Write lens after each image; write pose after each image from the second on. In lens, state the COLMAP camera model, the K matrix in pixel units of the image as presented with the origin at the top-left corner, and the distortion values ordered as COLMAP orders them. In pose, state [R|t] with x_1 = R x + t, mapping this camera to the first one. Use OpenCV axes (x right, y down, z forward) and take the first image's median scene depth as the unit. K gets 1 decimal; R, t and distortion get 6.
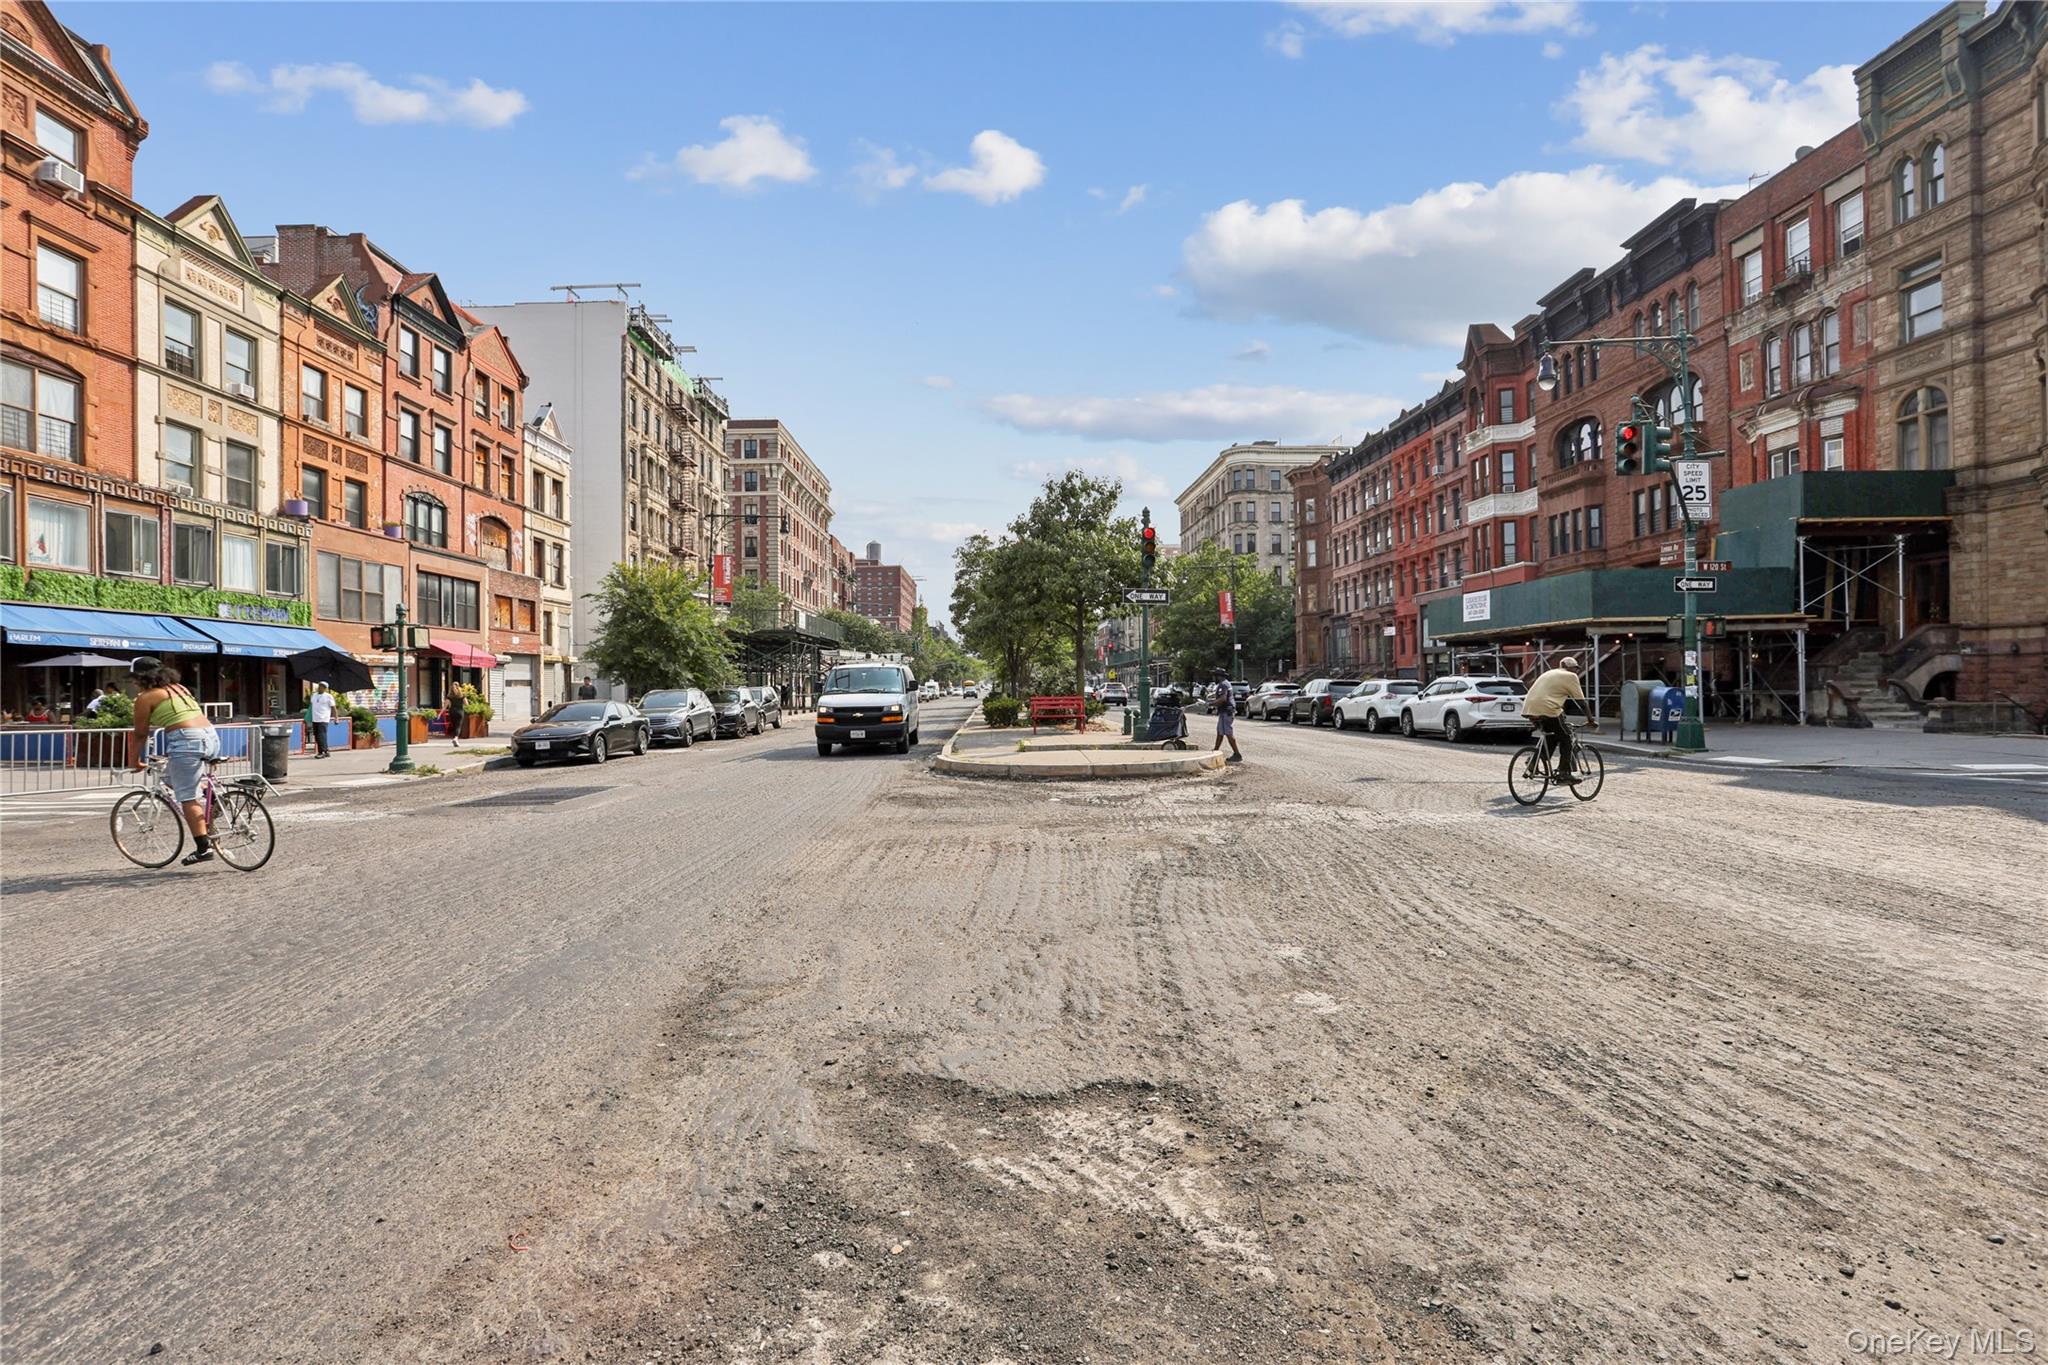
lens RADIAL K [[999.8, 0, 968.5], [0, 999.8, 705.4], [0, 0, 1]] dist [-0.062868, 0.047138]
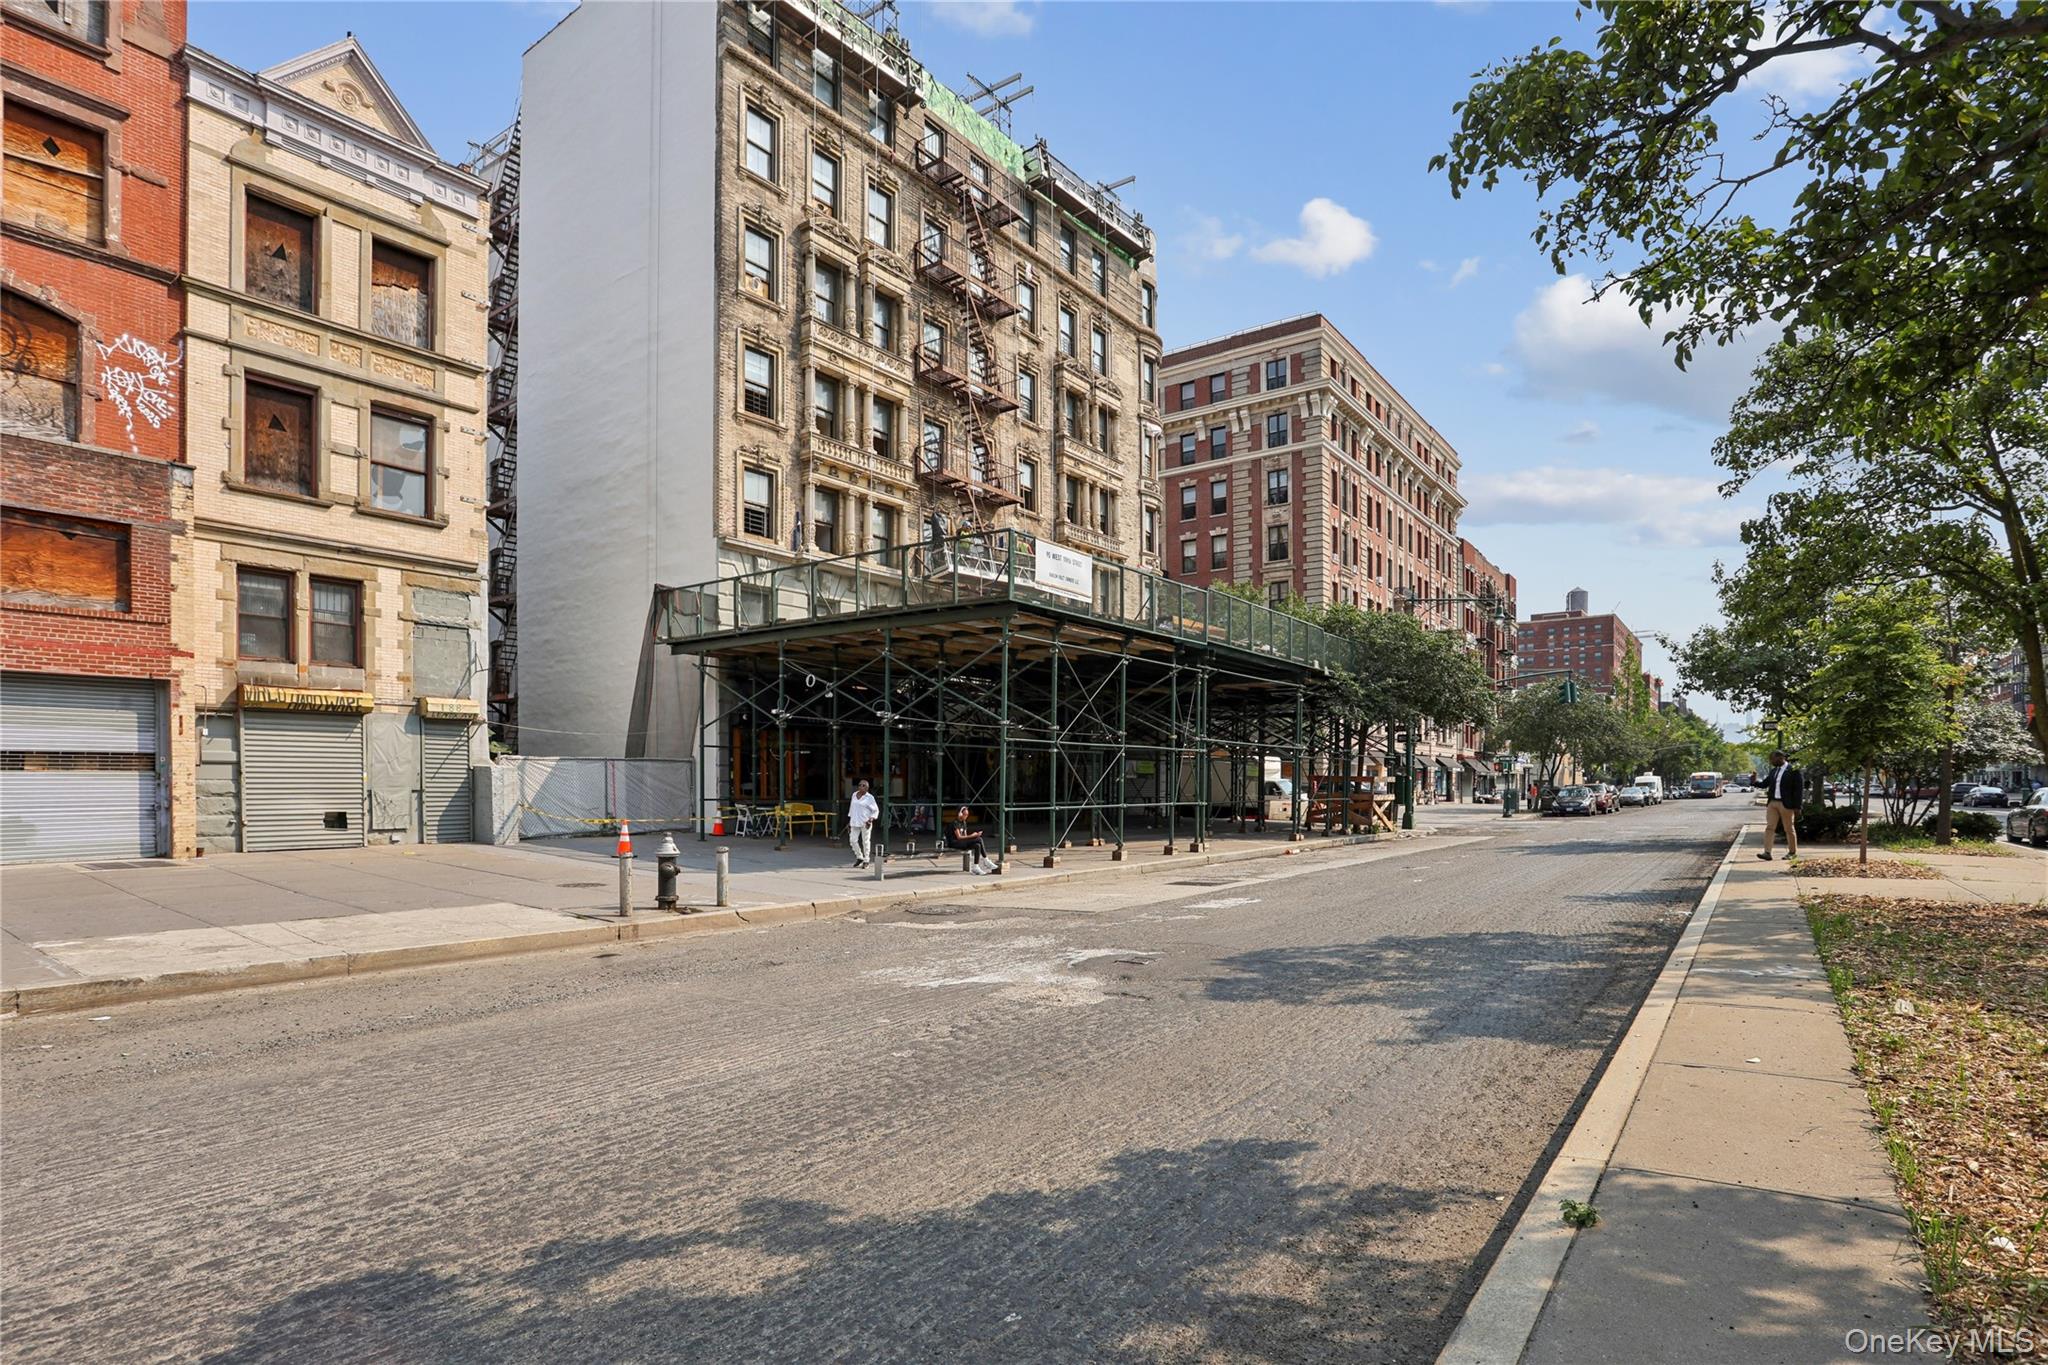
lens RADIAL K [[1054.0, 0, 1017.8], [0, 1054.0, 812.7], [0, 0, 1]] dist [-0.062785, 0.023015]
pose [[0.823929, 0.030532, -0.565871, 0.009607], [-0.022569, 0.999523, 0.021068, -0.009192], [0.566244, -0.004588, 0.824225, 0.405424]]
